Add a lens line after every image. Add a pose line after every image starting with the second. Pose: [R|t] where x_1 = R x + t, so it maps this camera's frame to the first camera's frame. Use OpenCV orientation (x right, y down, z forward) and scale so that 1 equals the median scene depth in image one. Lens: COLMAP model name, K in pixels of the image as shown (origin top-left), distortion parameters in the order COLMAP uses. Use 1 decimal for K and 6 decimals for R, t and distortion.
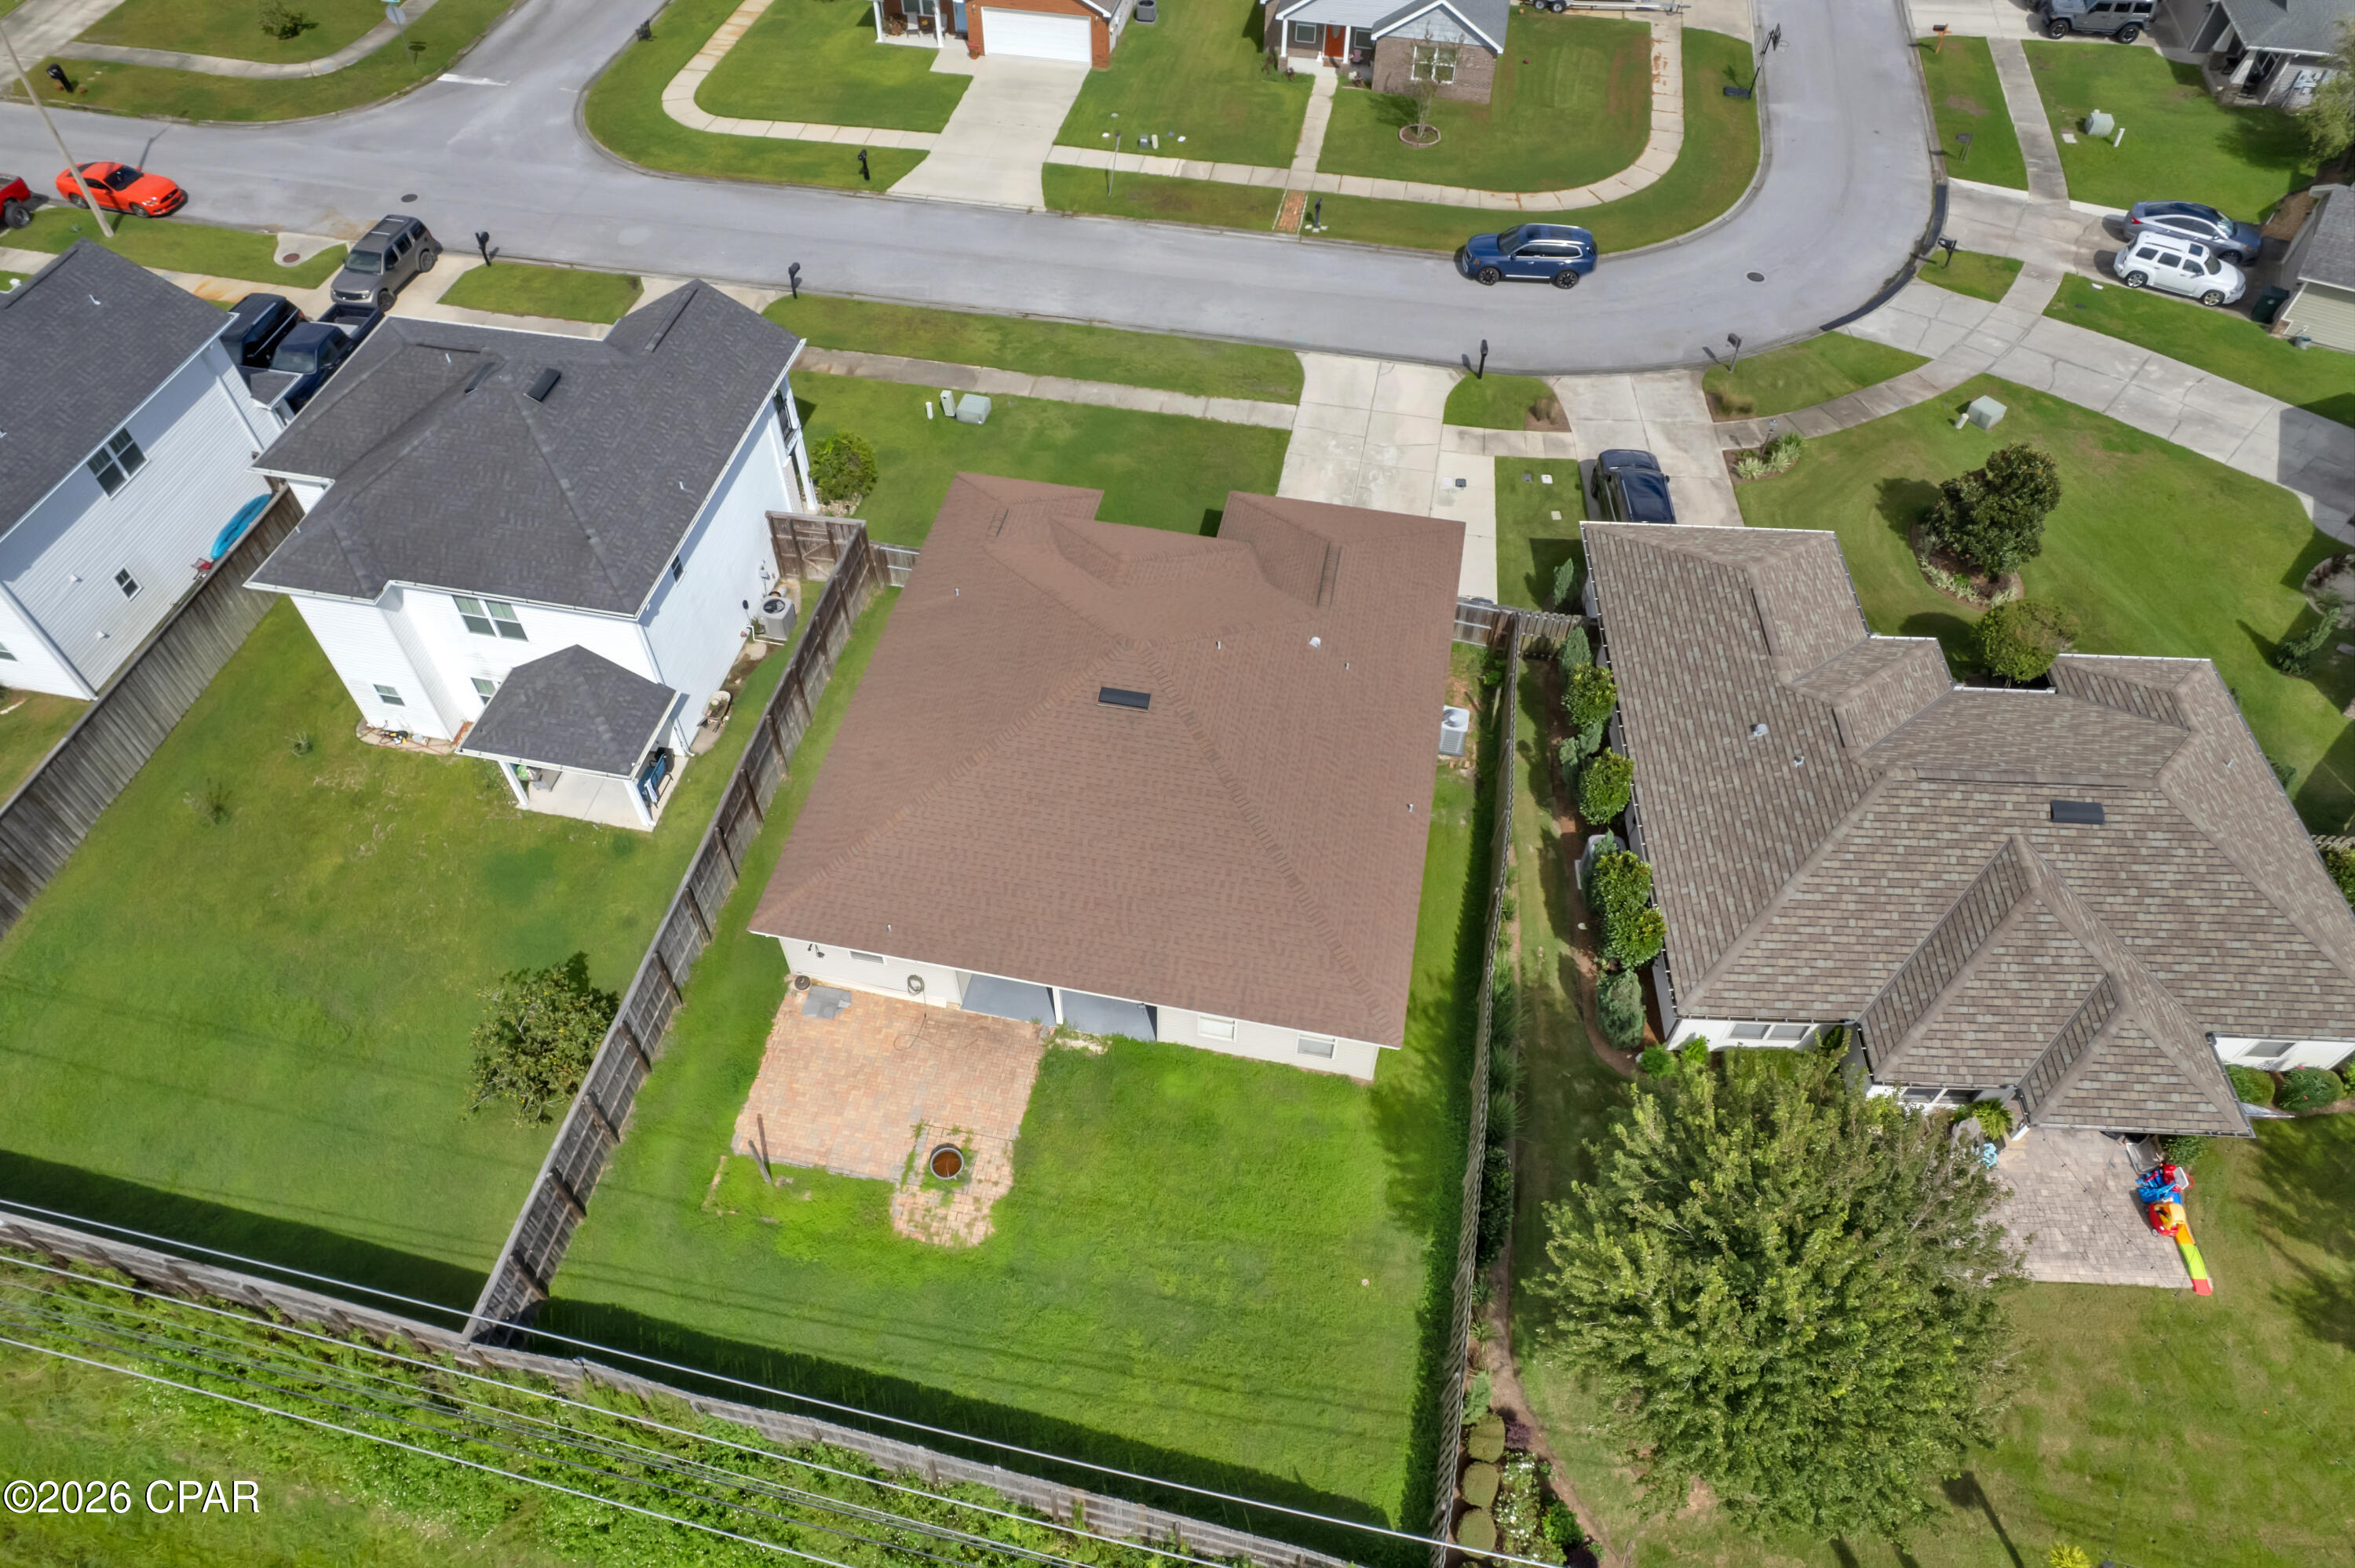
lens RADIAL K [[1508.8, 0, 1181.2], [0, 1508.8, 797.1], [0, 0, 1]] dist [-0.083340, 0.077238]
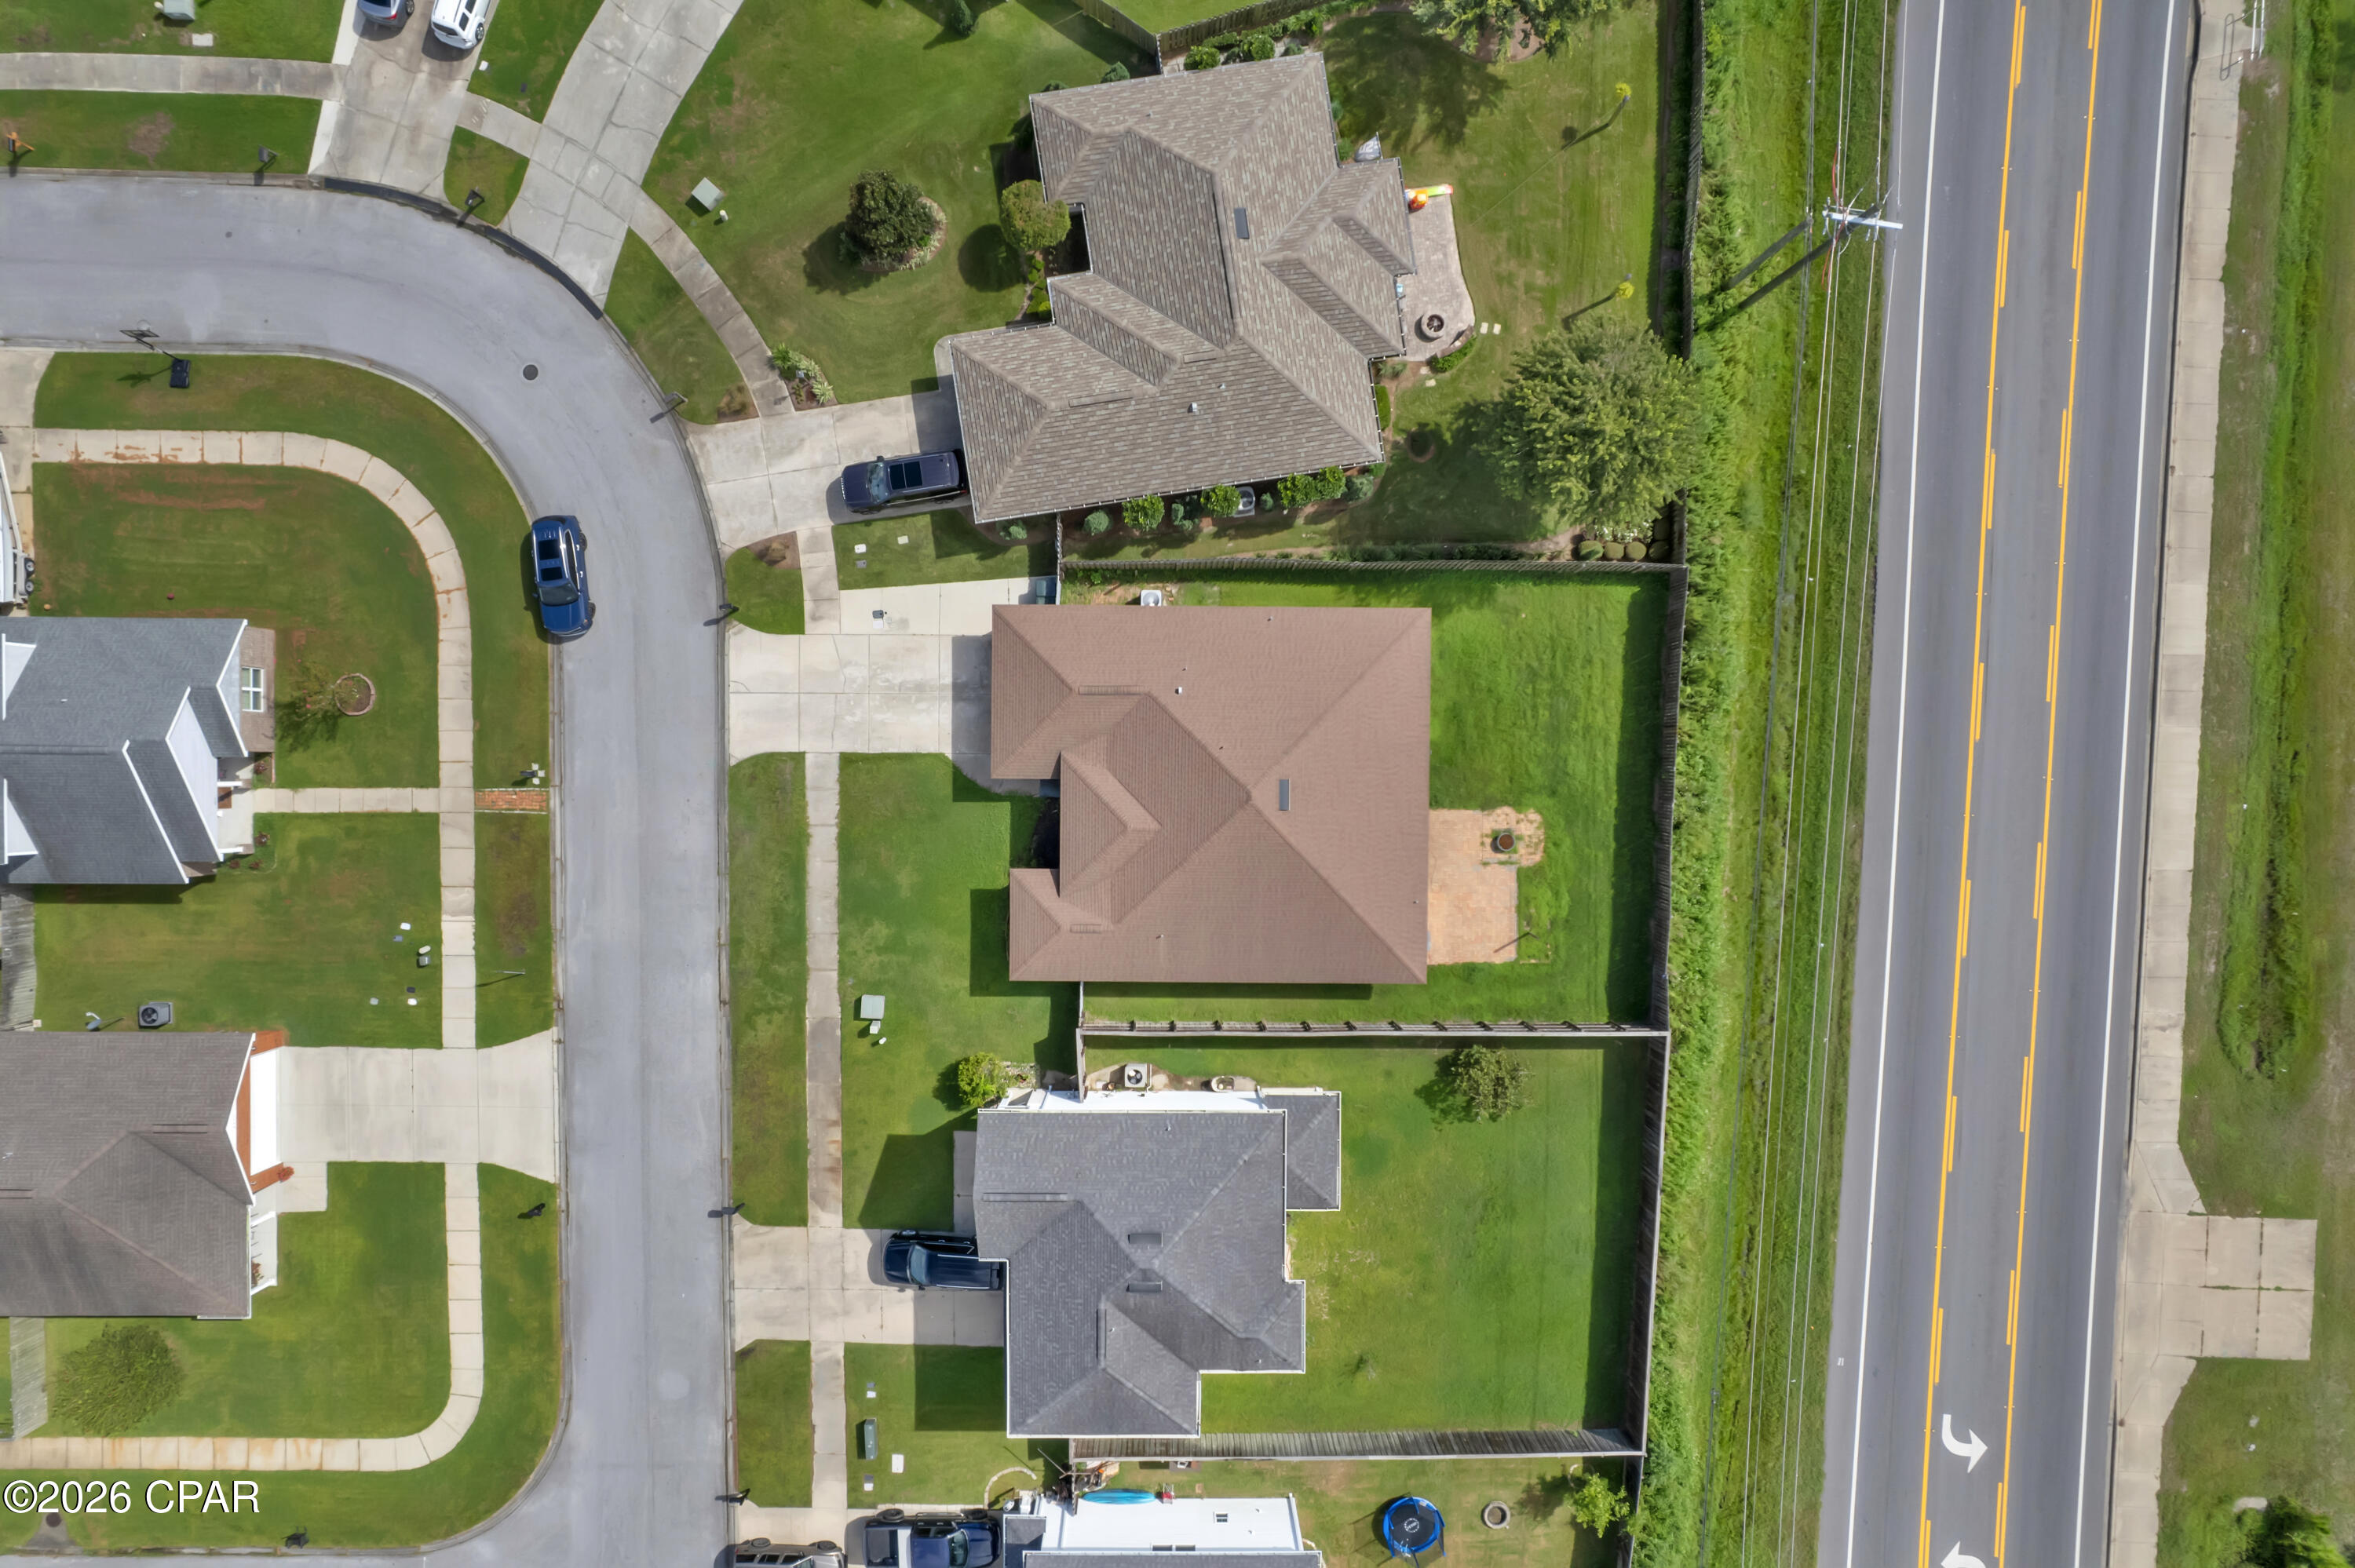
lens RADIAL K [[1508.8, 0, 1181.2], [0, 1508.8, 797.1], [0, 0, 1]] dist [-0.083340, 0.077238]
pose [[-0.189033, -0.981484, -0.030923, 0.024605], [0.759393, -0.166078, 0.629079, -0.891369], [-0.622567, 0.095434, 0.776726, -0.155153]]
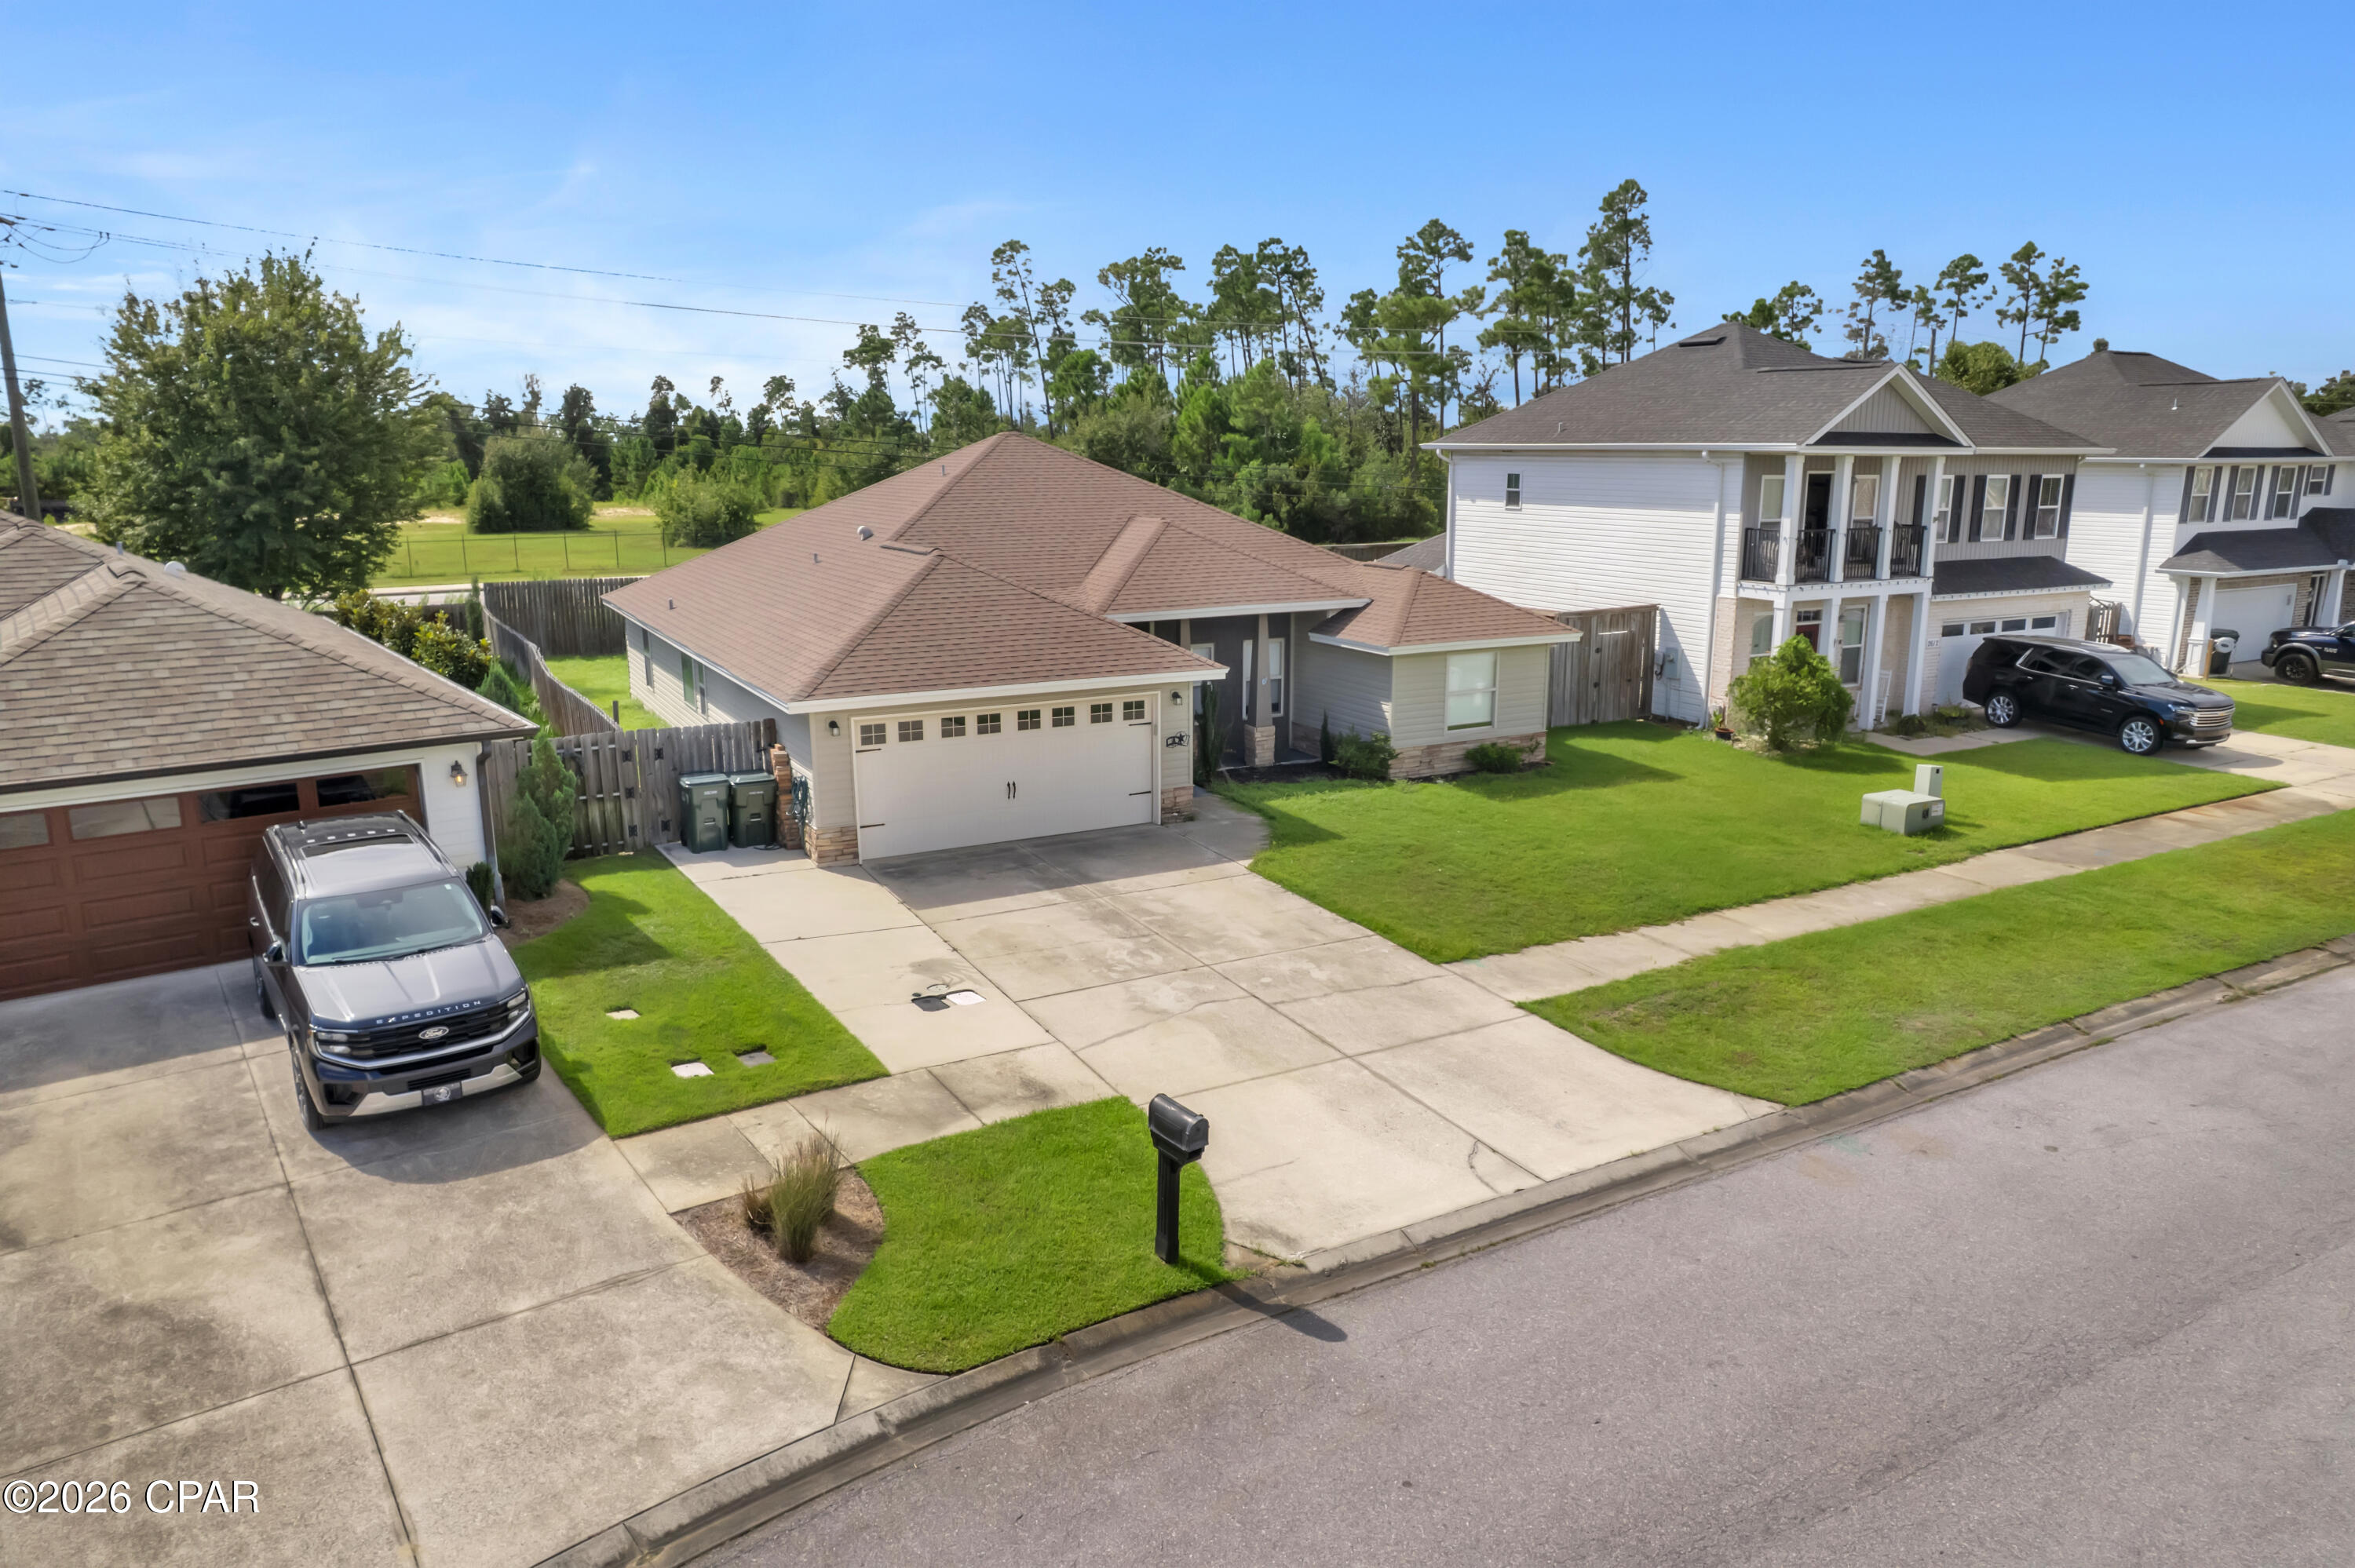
lens RADIAL K [[1508.8, 0, 1181.2], [0, 1508.8, 797.1], [0, 0, 1]] dist [-0.083340, 0.077238]
pose [[-0.766797, 0.140733, -0.626272, 0.368519], [-0.503399, 0.473509, 0.722758, -0.533890], [0.398261, 0.869473, -0.292241, 1.136308]]
